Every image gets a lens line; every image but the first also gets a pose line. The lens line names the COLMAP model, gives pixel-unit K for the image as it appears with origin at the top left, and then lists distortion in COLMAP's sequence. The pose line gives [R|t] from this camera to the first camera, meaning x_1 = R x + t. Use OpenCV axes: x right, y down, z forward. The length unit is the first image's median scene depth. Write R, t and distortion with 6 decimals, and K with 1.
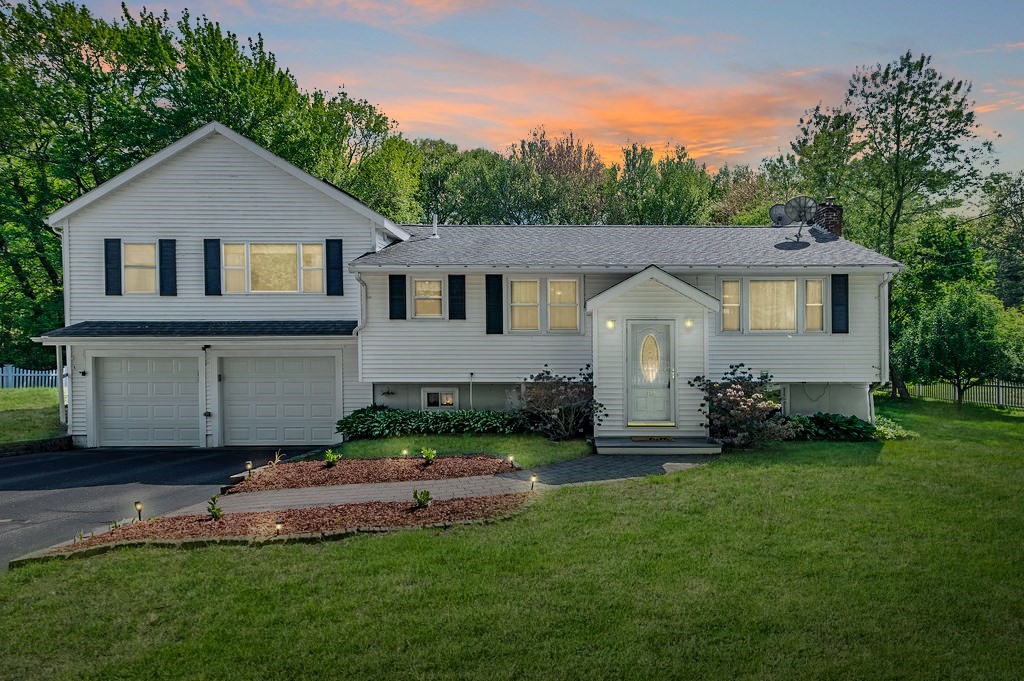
lens RADIAL K [[572.7, 0, 513.1], [0, 572.7, 350.8], [0, 0, 1]] dist [0.009144, 0.002196]
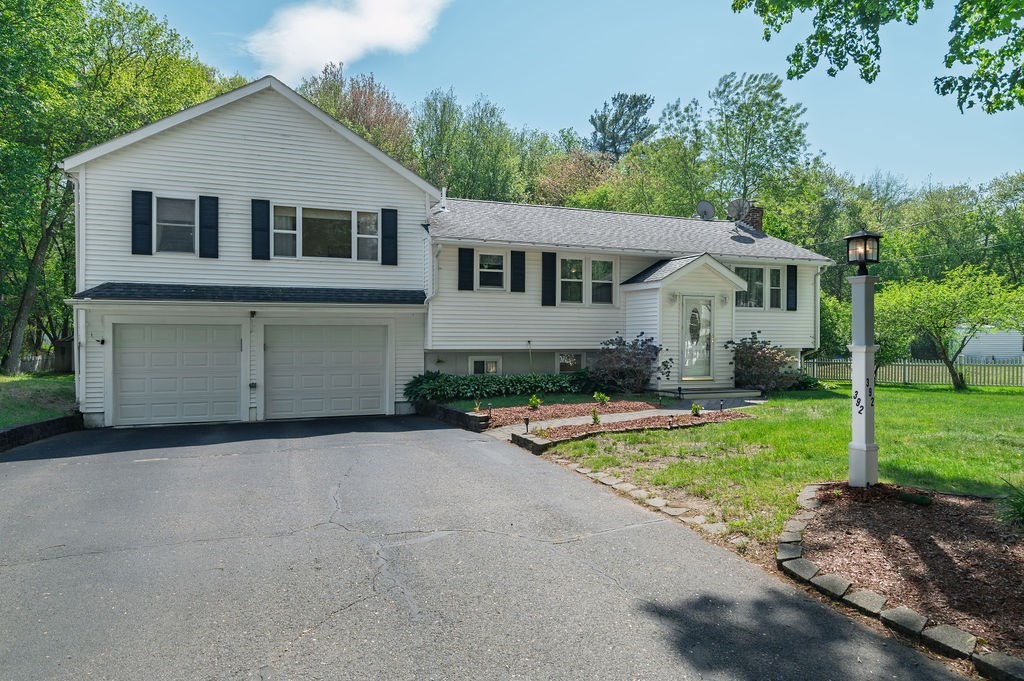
lens RADIAL K [[697.3, 0, 511.1], [0, 697.3, 334.7], [0, 0, 1]] dist [0.005343, -0.001306]
pose [[0.927737, 0.004014, 0.373213, -0.569593], [-0.003758, 0.999992, -0.001412, 0.027551], [-0.373216, -0.000092, 0.927744, -0.217783]]
